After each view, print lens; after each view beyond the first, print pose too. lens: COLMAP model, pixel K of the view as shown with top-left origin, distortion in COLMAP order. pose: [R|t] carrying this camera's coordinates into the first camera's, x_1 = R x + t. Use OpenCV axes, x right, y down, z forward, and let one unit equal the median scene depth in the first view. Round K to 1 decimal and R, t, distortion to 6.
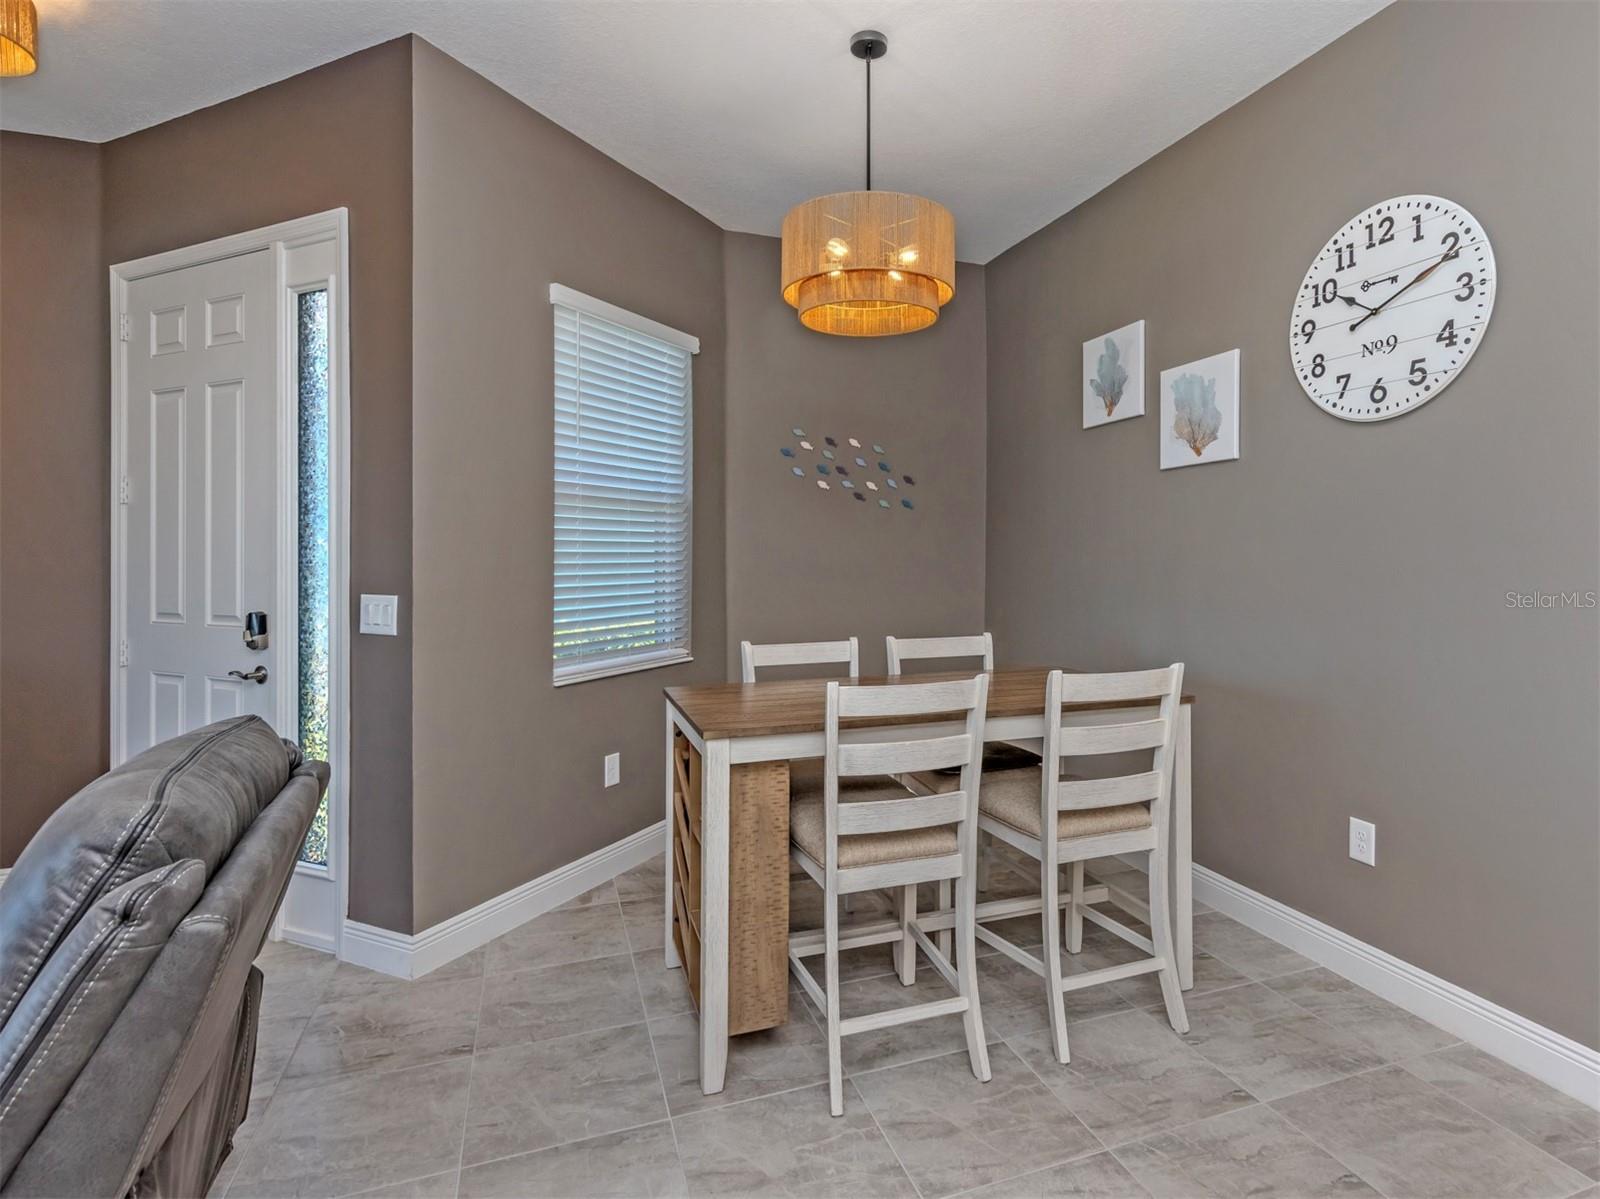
lens RADIAL K [[849.2, 0, 864.2], [0, 849.2, 582.6], [0, 0, 1]] dist [0.005982, 0.000915]
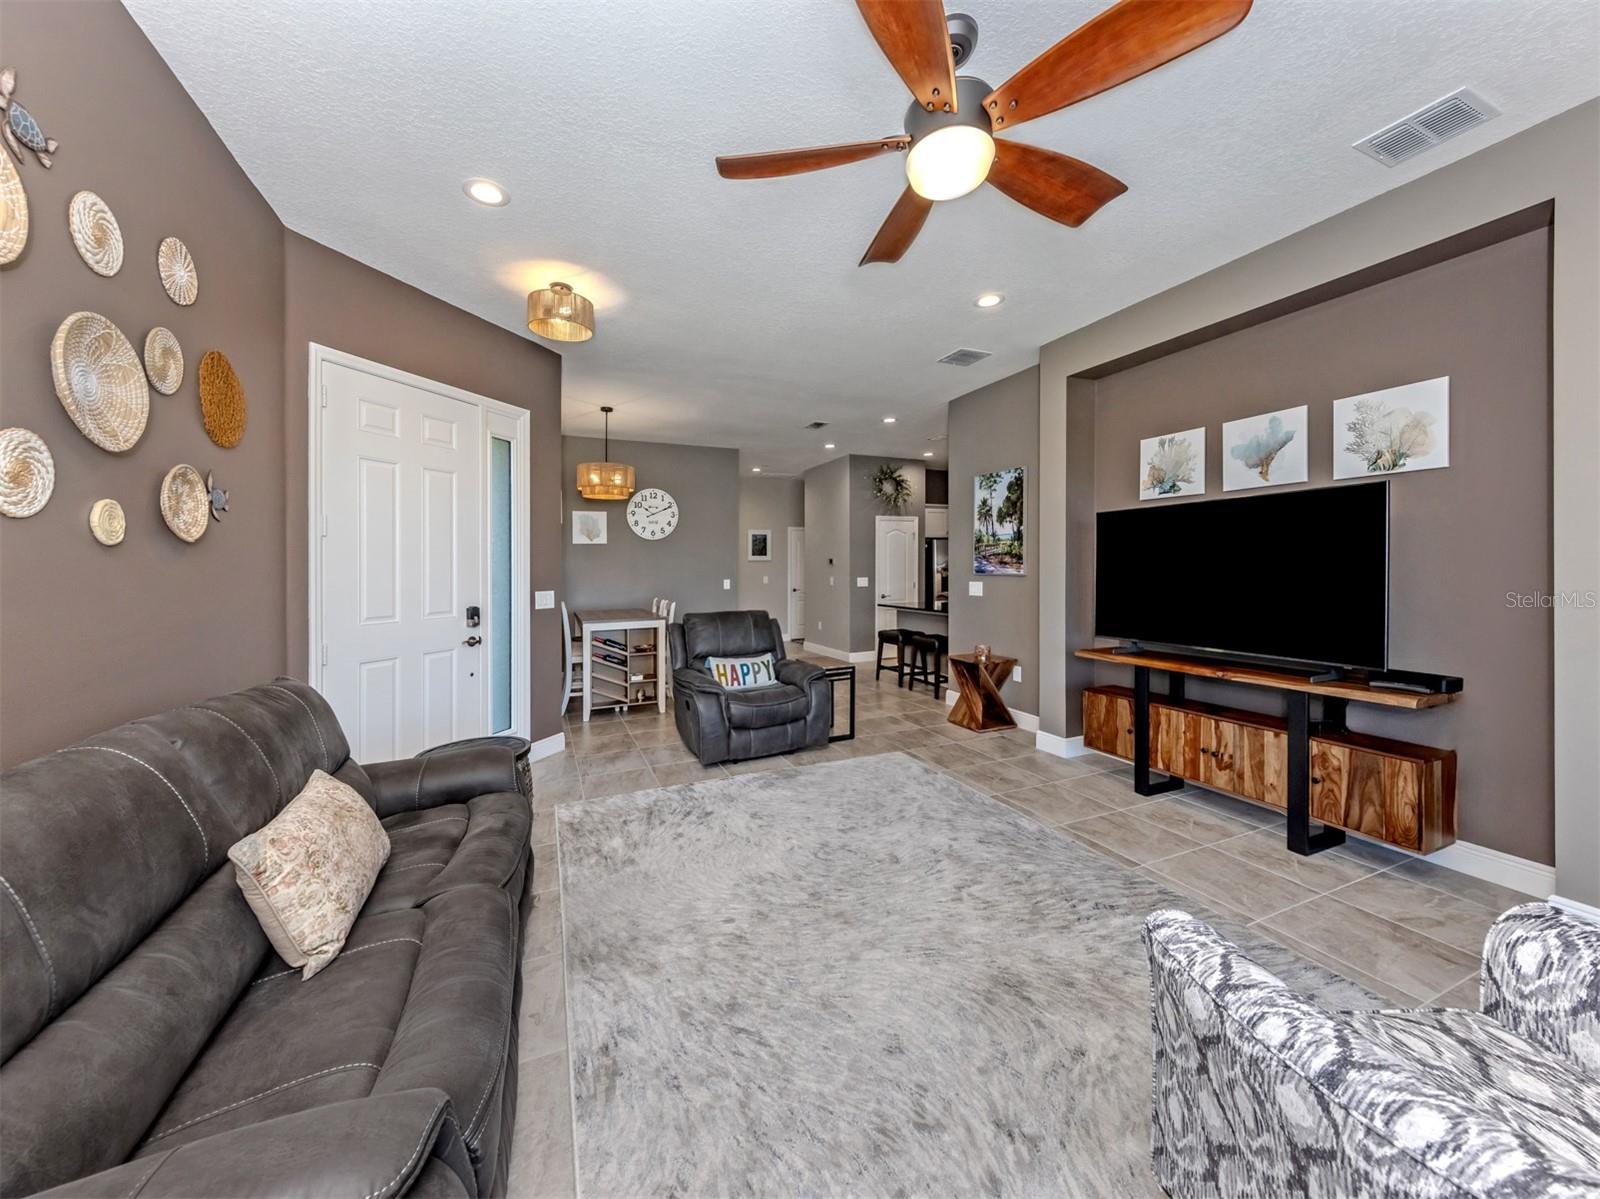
lens RADIAL K [[575.5, 0, 795.6], [0, 575.5, 590.2], [0, 0, 1]] dist [0.002728, 0.000159]
pose [[-0.057370, -0.036441, 0.997688, -2.108970], [0.046534, 0.998150, 0.039134, -0.017101], [-0.997268, 0.048671, -0.055568, 0.428728]]
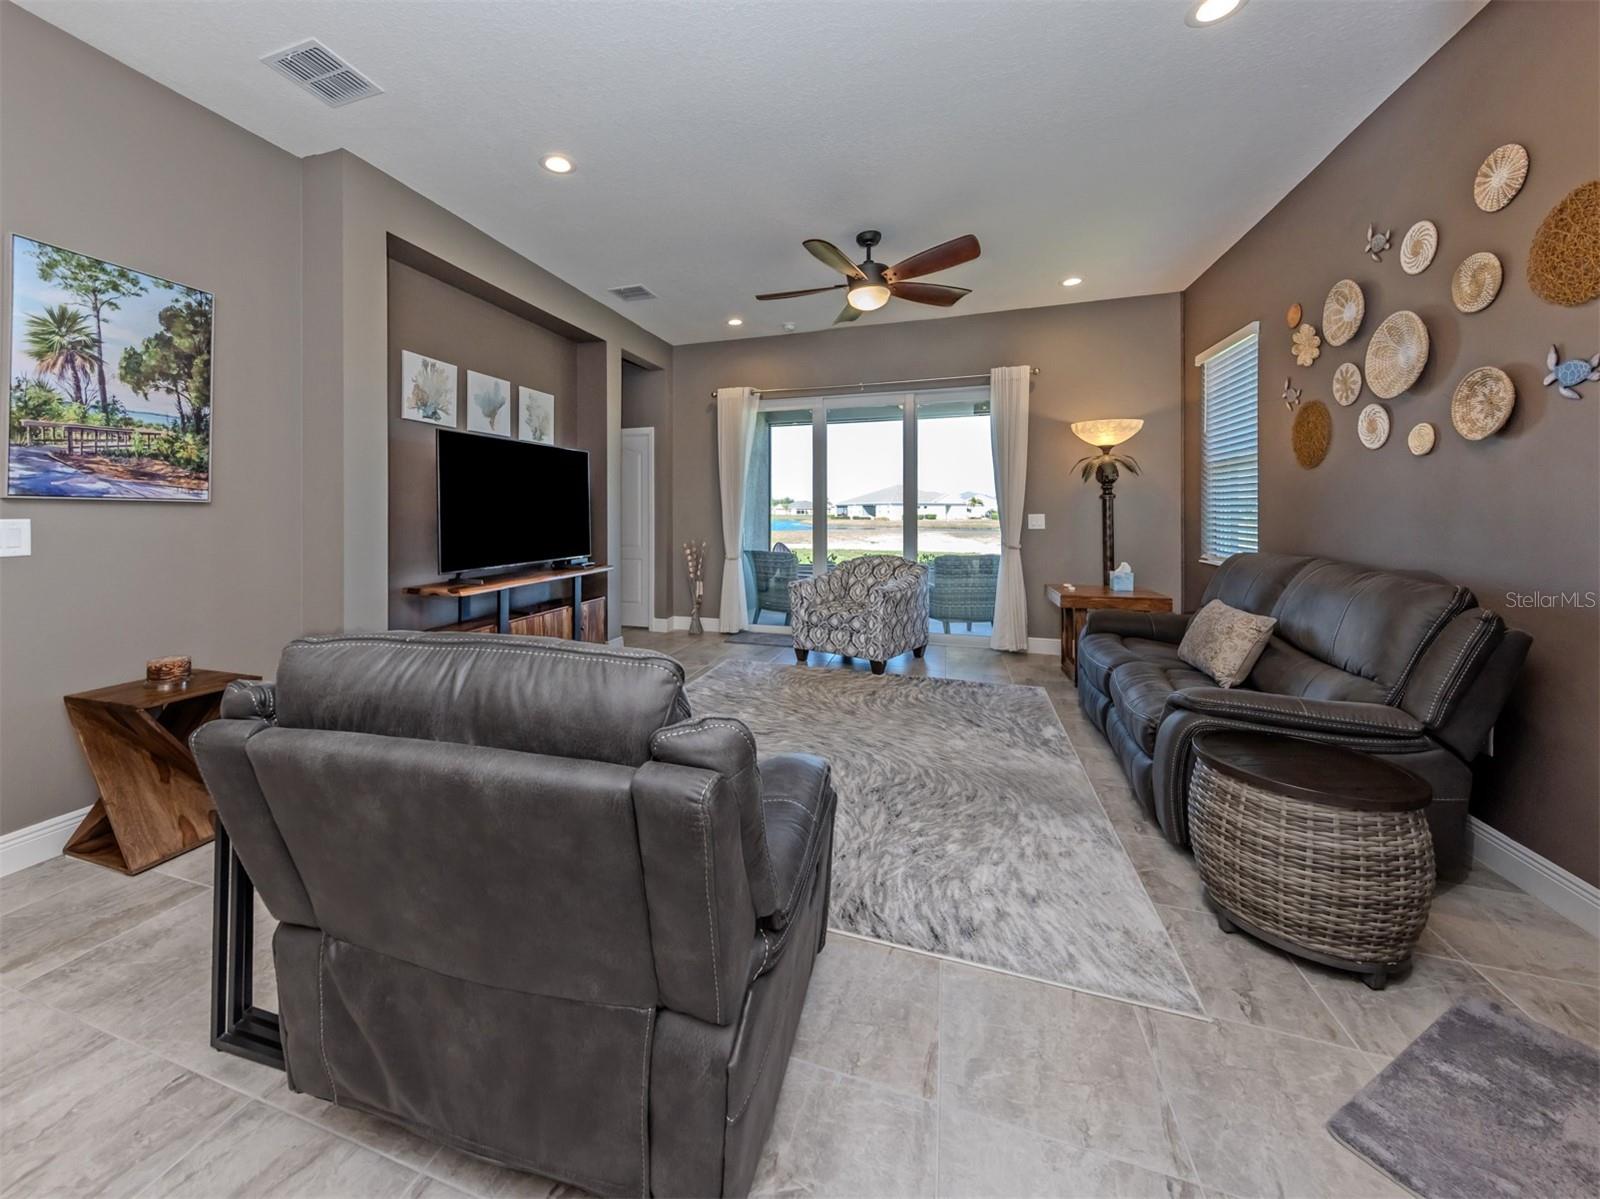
lens RADIAL K [[608.5, 0, 733.3], [0, 608.5, 519.8], [0, 0, 1]] dist [0.011922, 0.000186]
pose [[-0.648674, 0.013940, -0.760939, -0.218875], [-0.022646, 0.999036, 0.037606, 0.010398], [0.760729, 0.041626, -0.647733, 0.891466]]
